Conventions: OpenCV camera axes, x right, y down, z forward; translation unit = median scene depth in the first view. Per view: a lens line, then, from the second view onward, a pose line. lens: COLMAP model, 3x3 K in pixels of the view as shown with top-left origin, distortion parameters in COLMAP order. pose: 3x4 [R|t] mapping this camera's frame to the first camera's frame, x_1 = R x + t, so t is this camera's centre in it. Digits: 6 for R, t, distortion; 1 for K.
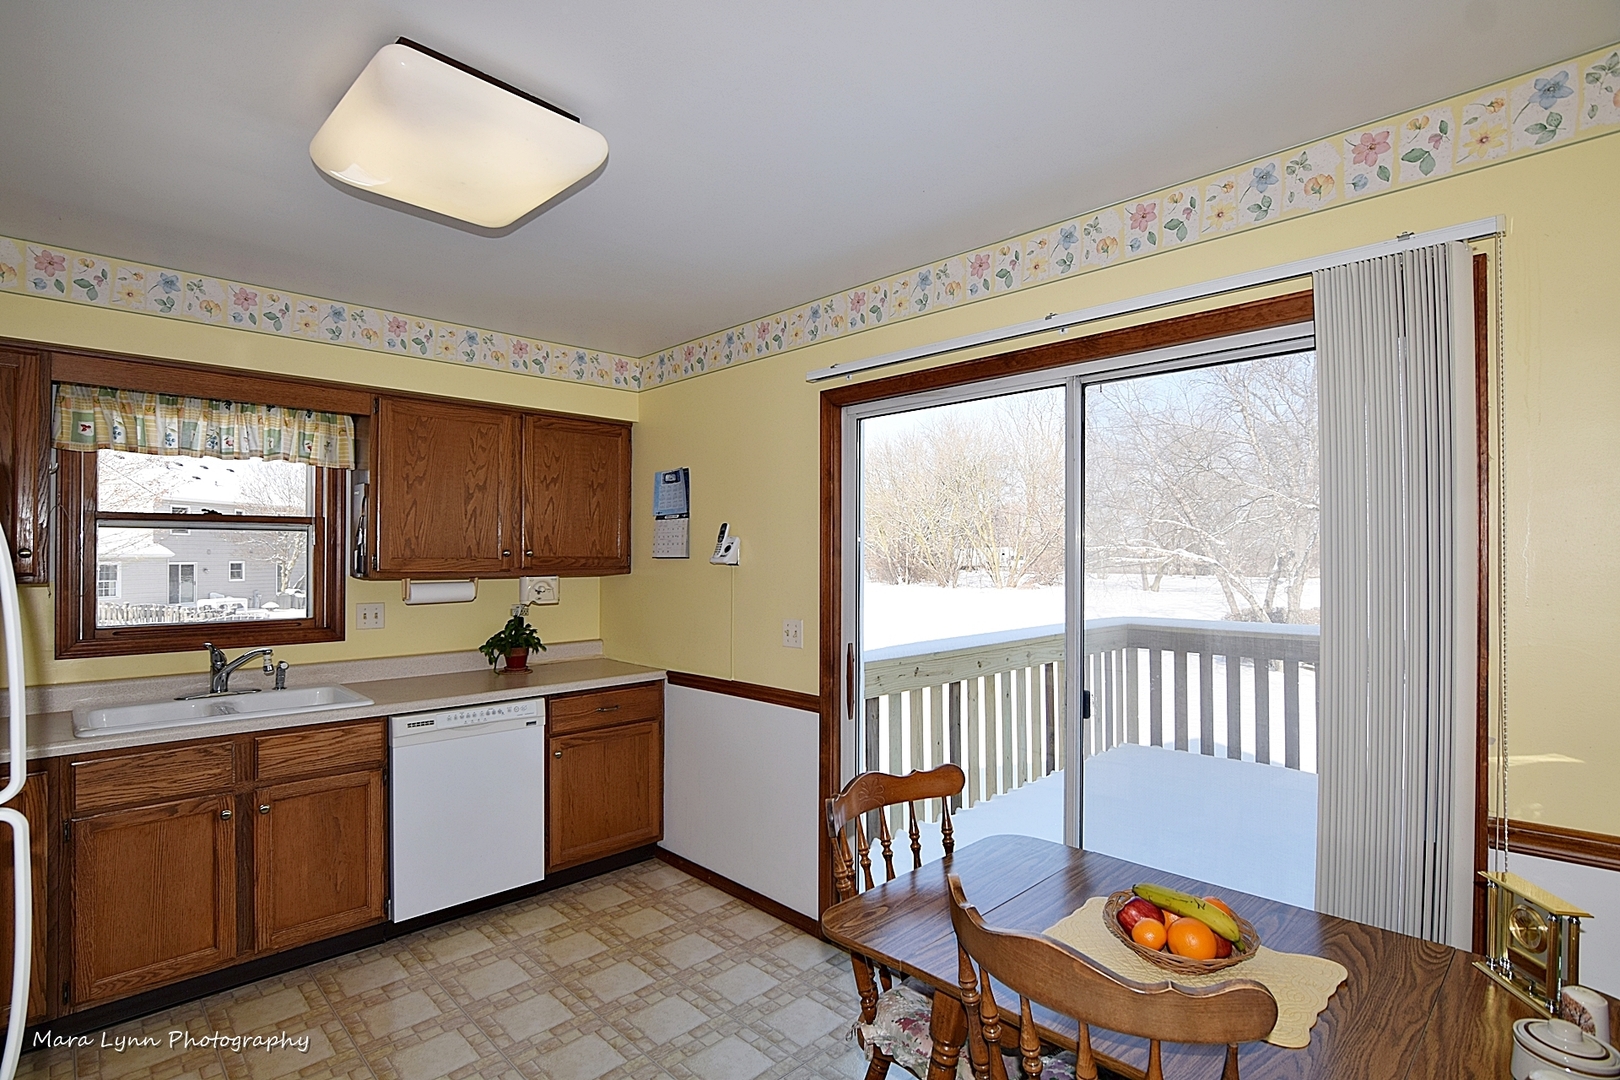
lens RADIAL K [[791.7, 0, 793.1], [0, 791.7, 545.2], [0, 0, 1]] dist [-0.017733, 0.001746]
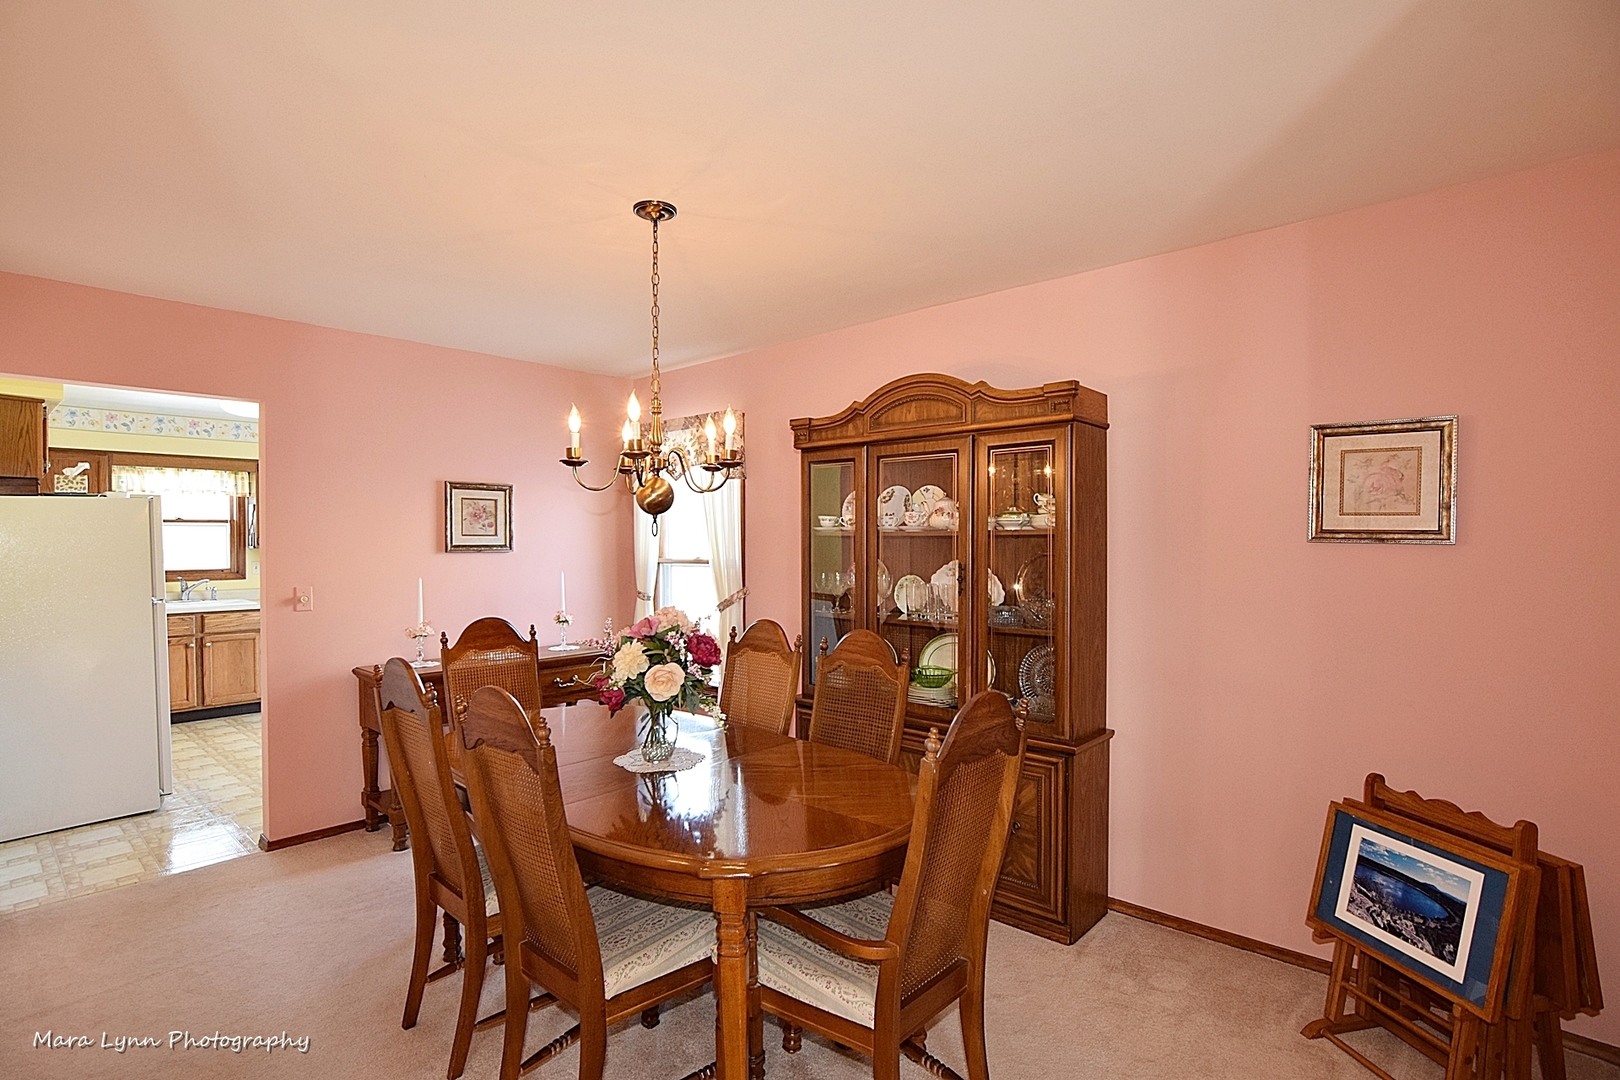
lens RADIAL K [[791.7, 0, 793.1], [0, 791.7, 545.2], [0, 0, 1]] dist [-0.017733, 0.001746]
pose [[0.998313, -0.004295, 0.057904, 0.826313], [0.002942, 0.999721, 0.023439, -0.012807], [-0.057988, -0.023229, 0.998047, -1.262427]]
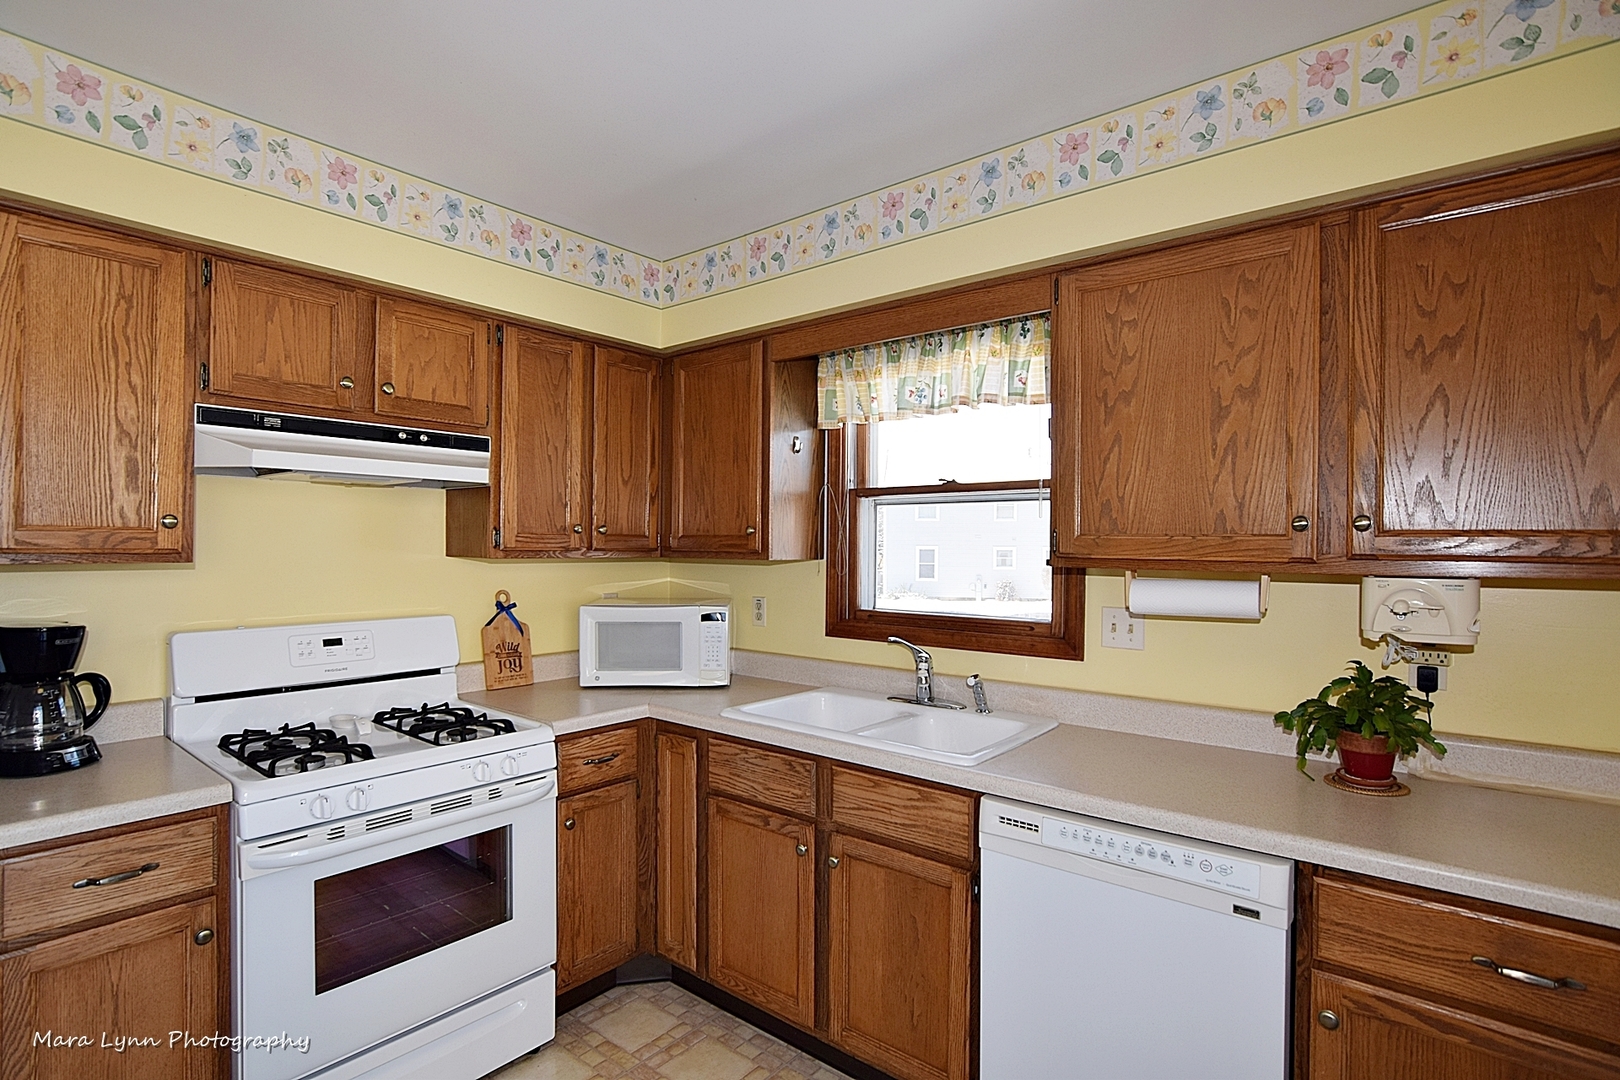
lens RADIAL K [[782.4, 0, 810.9], [0, 782.4, 553.0], [0, 0, 1]] dist [-0.023742, 0.001733]
pose [[0.119995, 0.008982, -0.992734, 0.063507], [0.006049, 0.999934, 0.009778, 0.024668], [0.992756, -0.007178, 0.119933, 0.764637]]
